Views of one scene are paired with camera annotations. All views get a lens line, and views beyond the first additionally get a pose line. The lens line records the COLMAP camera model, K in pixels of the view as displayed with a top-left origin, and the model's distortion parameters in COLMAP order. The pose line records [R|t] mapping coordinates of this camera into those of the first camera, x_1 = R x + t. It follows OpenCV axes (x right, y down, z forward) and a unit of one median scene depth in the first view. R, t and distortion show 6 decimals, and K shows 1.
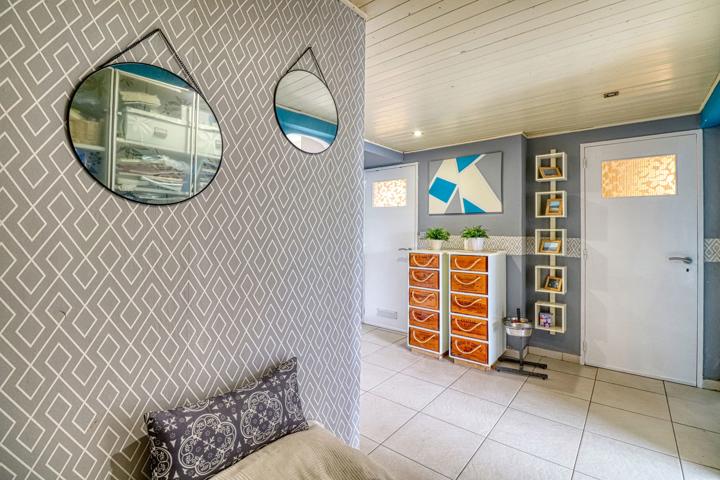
lens RADIAL K [[334.9, 0, 362.1], [0, 334.9, 226.8], [0, 0, 1]] dist [-0.015229, -0.001245]
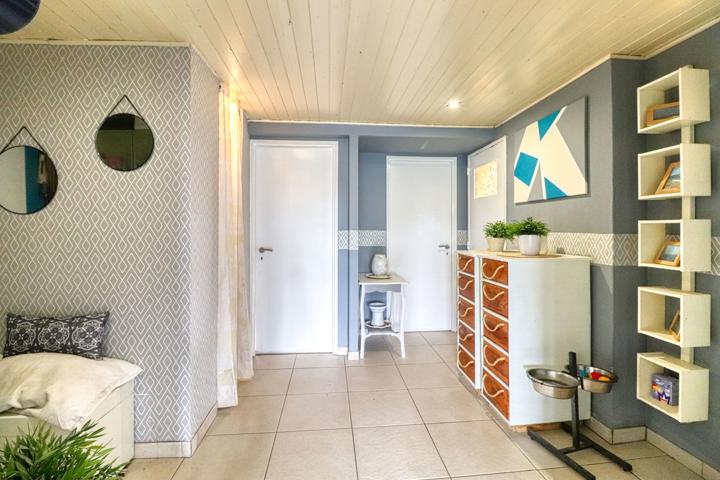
lens RADIAL K [[334.9, 0, 362.1], [0, 334.9, 226.8], [0, 0, 1]] dist [-0.015229, -0.001245]
pose [[0.696211, -0.007430, -0.717798, 0.569990], [0.013921, 0.999898, 0.003153, 0.008892], [0.717702, -0.012187, 0.696244, 0.273545]]
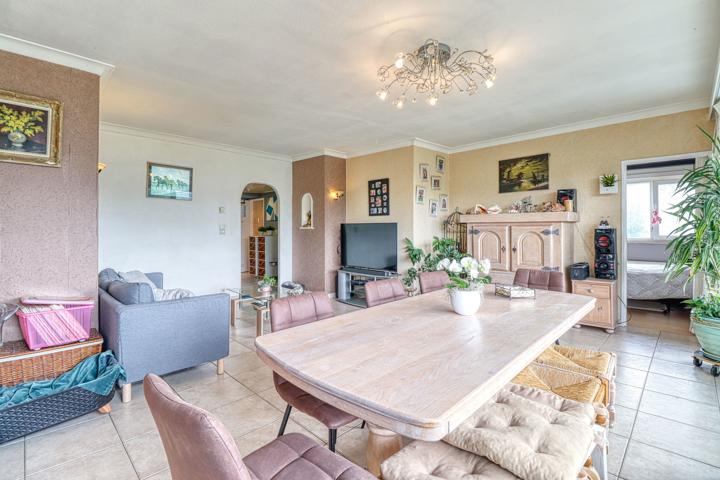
lens RADIAL K [[334.9, 0, 362.1], [0, 334.9, 226.8], [0, 0, 1]] dist [-0.015229, -0.001245]
pose [[0.994845, -0.007429, -0.101132, 1.247801], [0.008158, 0.999944, 0.006802, -0.005710], [0.101076, -0.007592, 0.994850, -1.408557]]
